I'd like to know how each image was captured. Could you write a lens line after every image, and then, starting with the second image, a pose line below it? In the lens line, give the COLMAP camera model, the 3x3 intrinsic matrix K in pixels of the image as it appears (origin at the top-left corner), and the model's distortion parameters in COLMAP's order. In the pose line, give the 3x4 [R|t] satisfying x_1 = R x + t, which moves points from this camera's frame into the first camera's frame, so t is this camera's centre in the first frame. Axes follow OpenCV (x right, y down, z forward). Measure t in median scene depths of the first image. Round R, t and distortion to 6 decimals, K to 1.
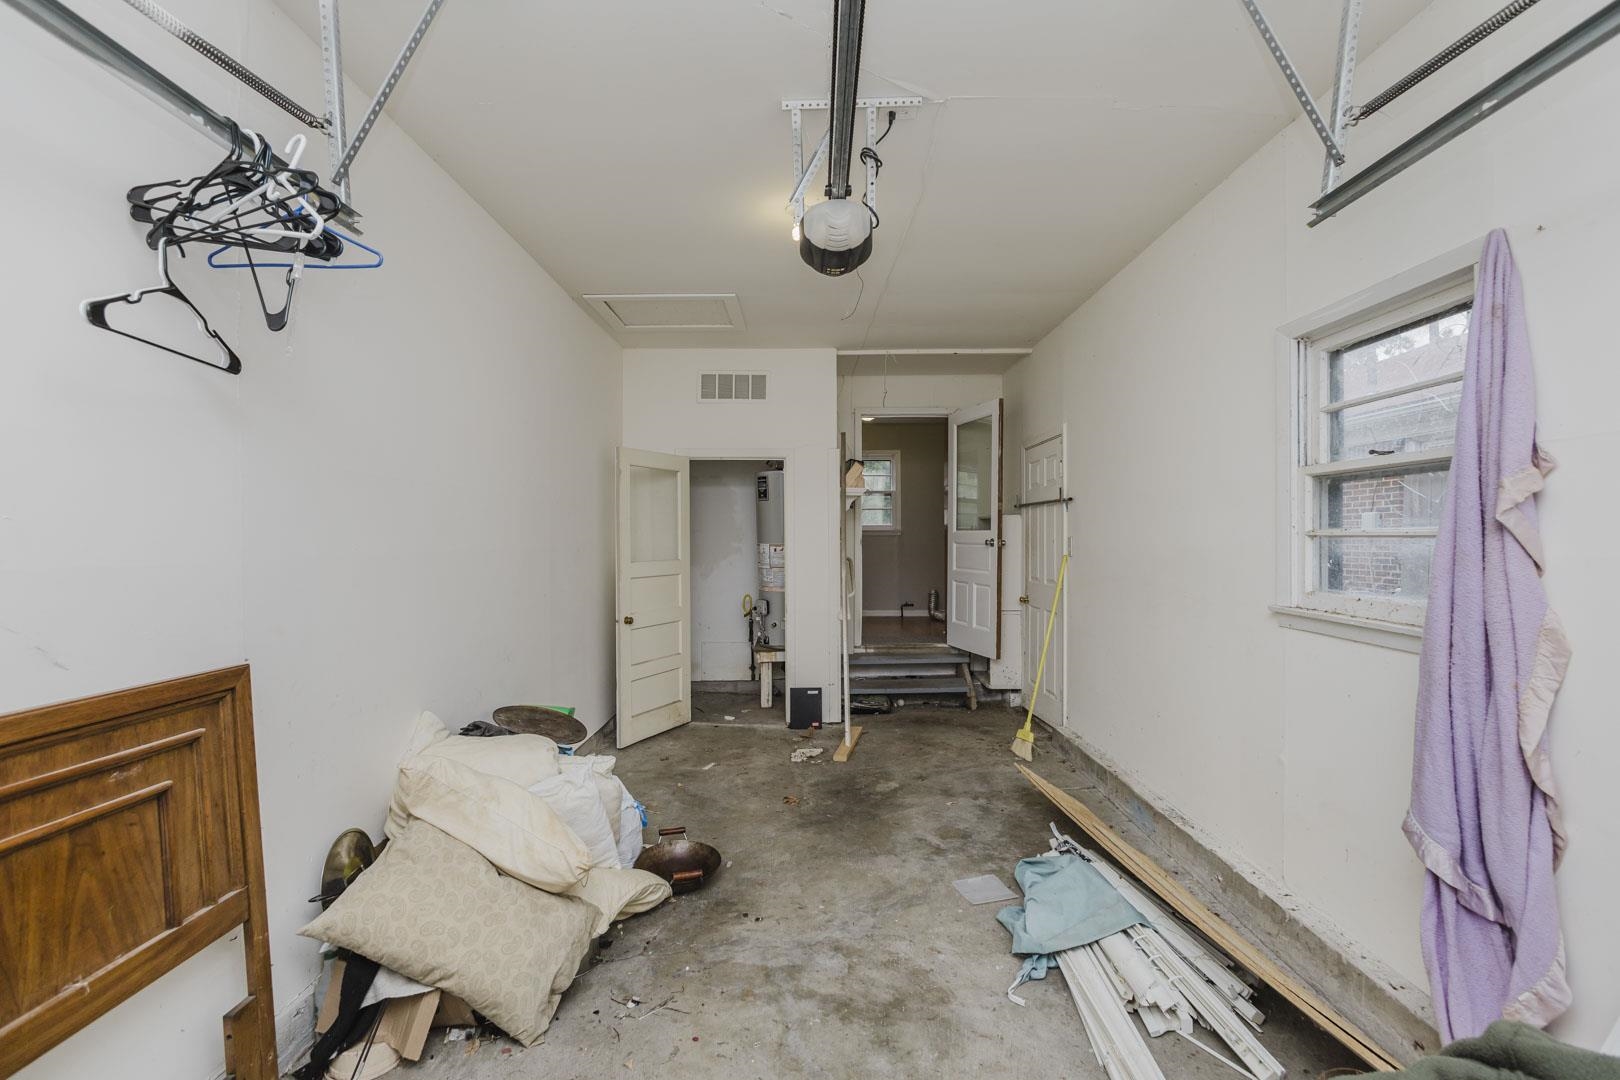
lens RADIAL K [[685.7, 0, 811.0], [0, 685.7, 541.4], [0, 0, 1]] dist [-0.008959, 0.000728]
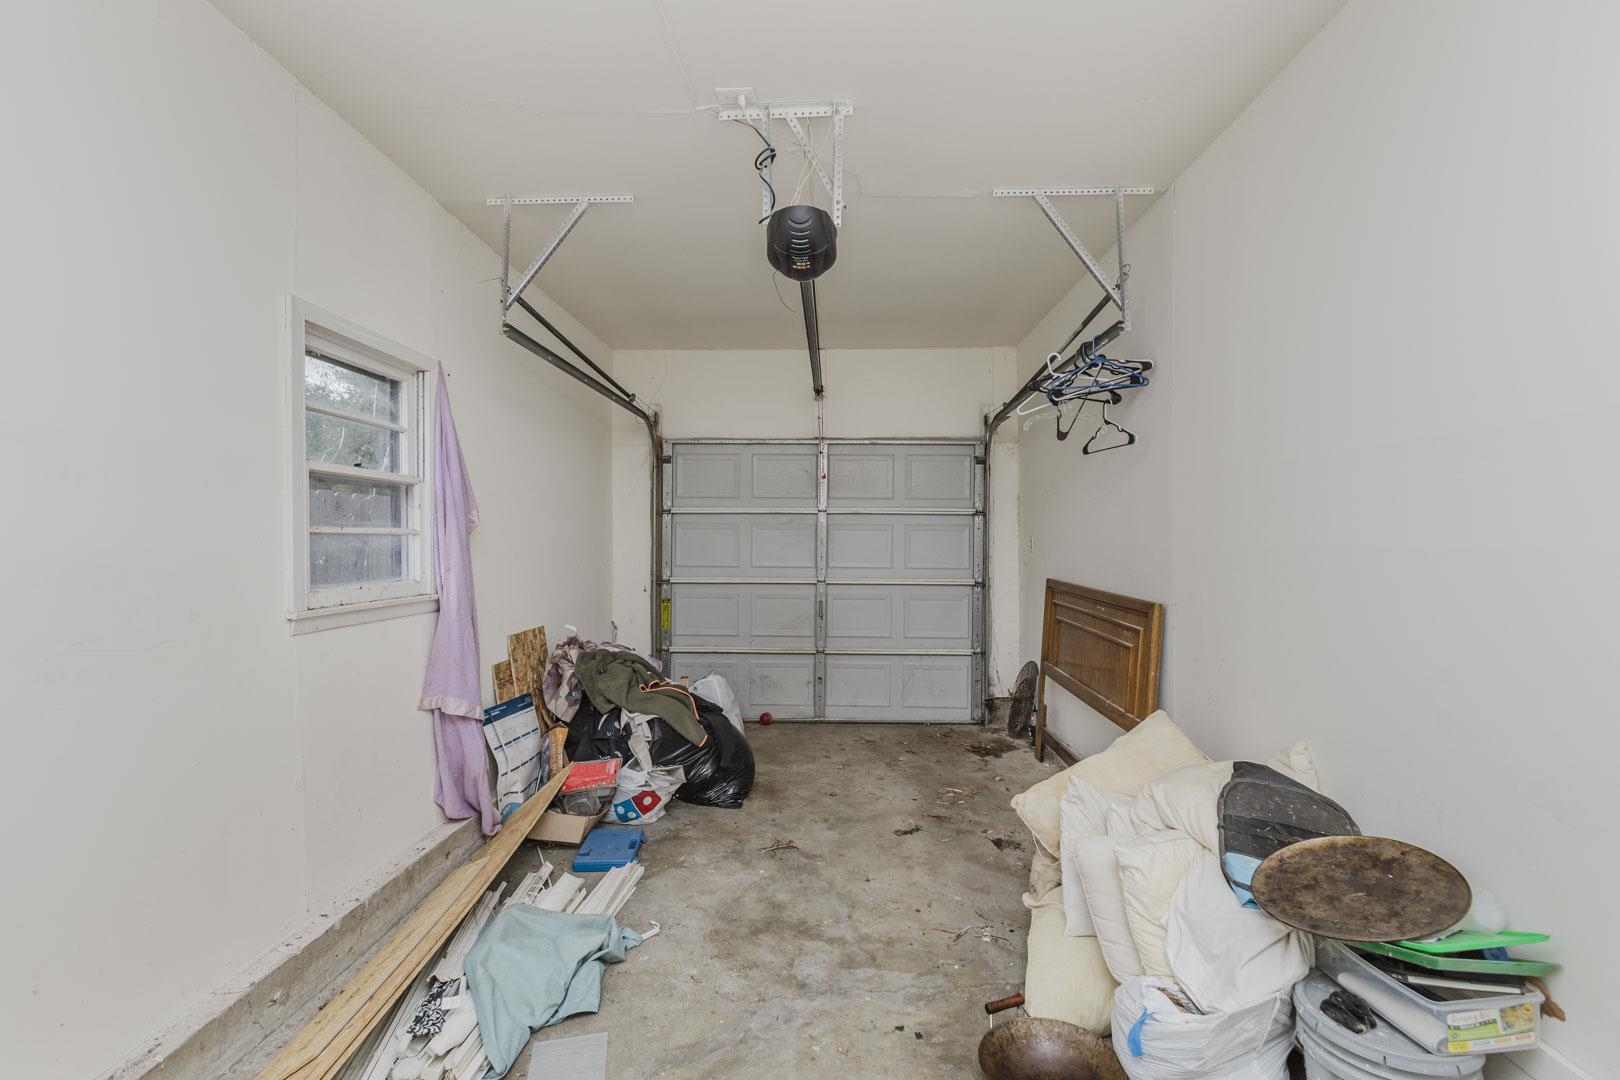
lens RADIAL K [[685.7, 0, 807.6], [0, 685.7, 541.2], [0, 0, 1]] dist [-0.008959, 0.000728]
pose [[-0.999519, 0.007097, 0.030182, -0.000614], [0.007463, 0.999900, 0.012041, -0.003339], [-0.030093, 0.012260, -0.999472, 2.072444]]
